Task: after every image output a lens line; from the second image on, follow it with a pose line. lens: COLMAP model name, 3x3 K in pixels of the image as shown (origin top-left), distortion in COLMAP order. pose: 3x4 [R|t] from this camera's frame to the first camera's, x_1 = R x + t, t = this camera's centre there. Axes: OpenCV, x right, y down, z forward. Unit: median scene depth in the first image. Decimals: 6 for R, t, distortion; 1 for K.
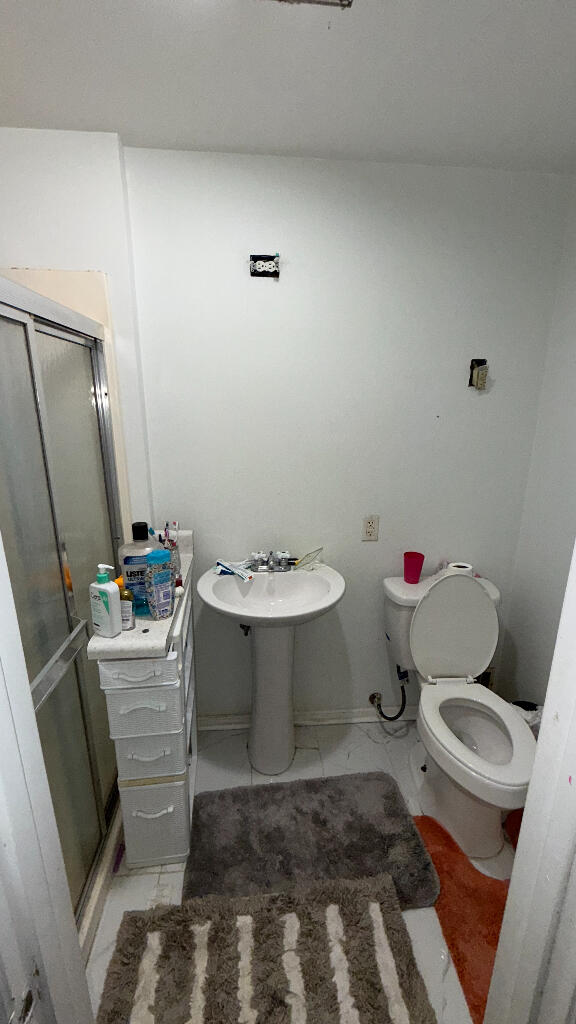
lens RADIAL K [[408.3, 0, 289.7], [0, 408.3, 511.1], [0, 0, 1]] dist [-0.000618, 0.000939]
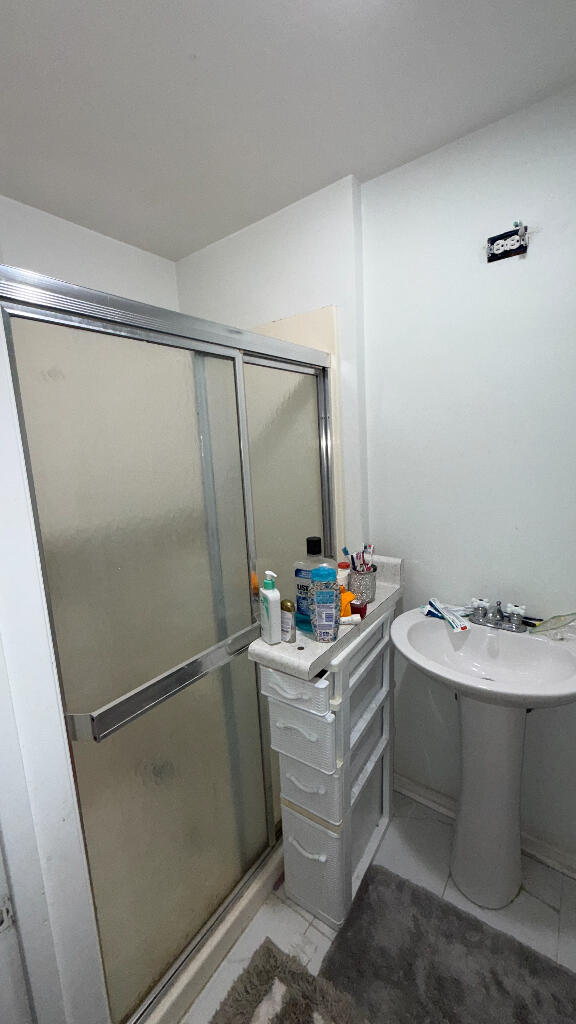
lens RADIAL K [[408.3, 0, 286.9], [0, 408.3, 510.7], [0, 0, 1]] dist [-0.000618, 0.000939]
pose [[0.745243, 0.060299, -0.664061, 0.191758], [-0.119805, 0.991804, -0.044393, 0.013375], [0.655941, 0.112642, 0.746360, 0.172204]]
